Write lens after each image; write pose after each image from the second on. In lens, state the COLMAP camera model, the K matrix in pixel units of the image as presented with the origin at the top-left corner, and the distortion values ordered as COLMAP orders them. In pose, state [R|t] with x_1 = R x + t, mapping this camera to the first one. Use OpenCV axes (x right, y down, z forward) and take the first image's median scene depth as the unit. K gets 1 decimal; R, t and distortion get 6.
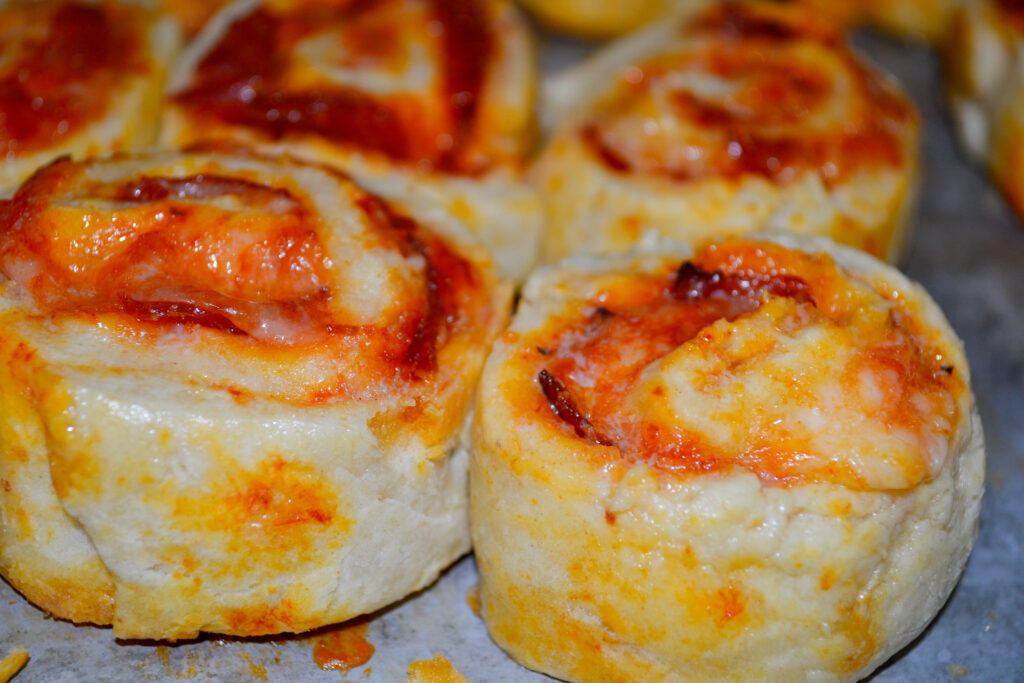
lens RADIAL K [[1576.3, 0, 512.7], [0, 1576.3, 341.0], [0, 0, 1]] dist [-0.030935, 0.000000]
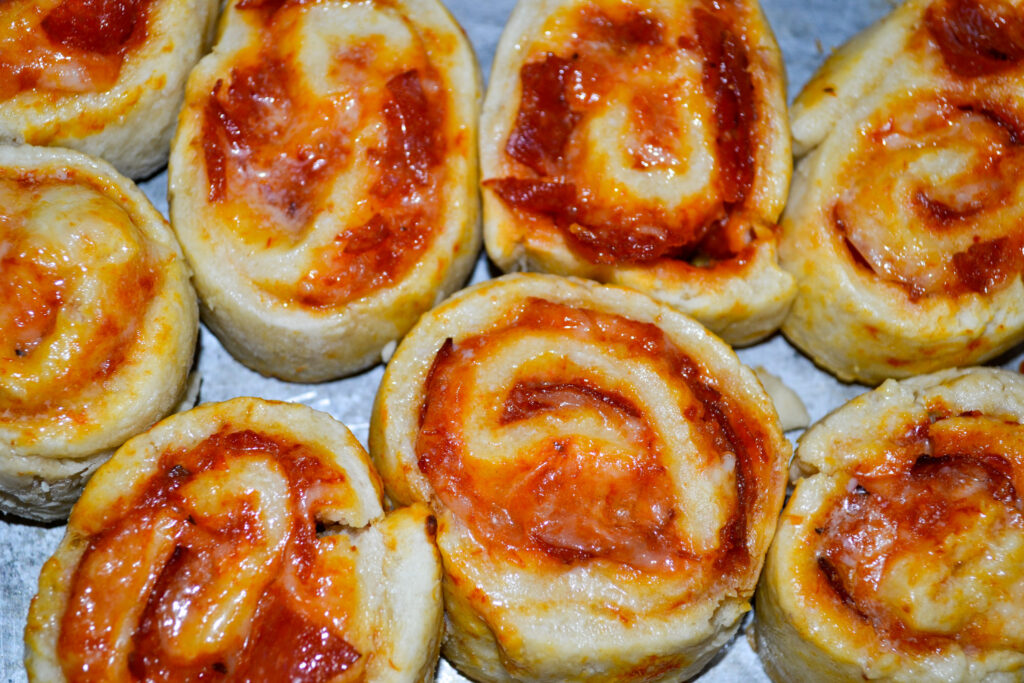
lens RADIAL K [[1576.3, 0, 512.6], [0, 1576.3, 342.0], [0, 0, 1]] dist [-0.030935, 0.000000]
pose [[0.999969, -0.004396, 0.006564, -0.282599], [-0.000192, 0.817080, 0.576524, -1.009882], [-0.007898, -0.576507, 0.817054, -0.061123]]
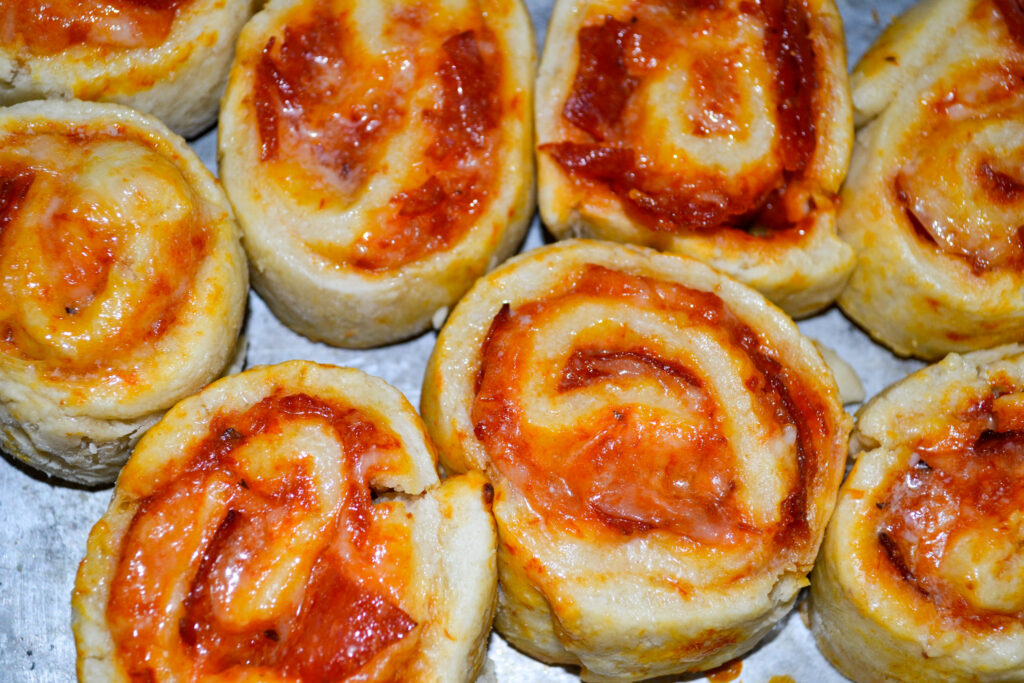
lens RADIAL K [[1576.3, 0, 511.9], [0, 1576.3, 341.8], [0, 0, 1]] dist [-0.030935, 0.000000]
pose [[0.999905, 0.011104, 0.008127, -0.339988], [-0.013760, 0.811404, 0.584324, -0.977823], [-0.000106, -0.584380, 0.811480, -0.046511]]
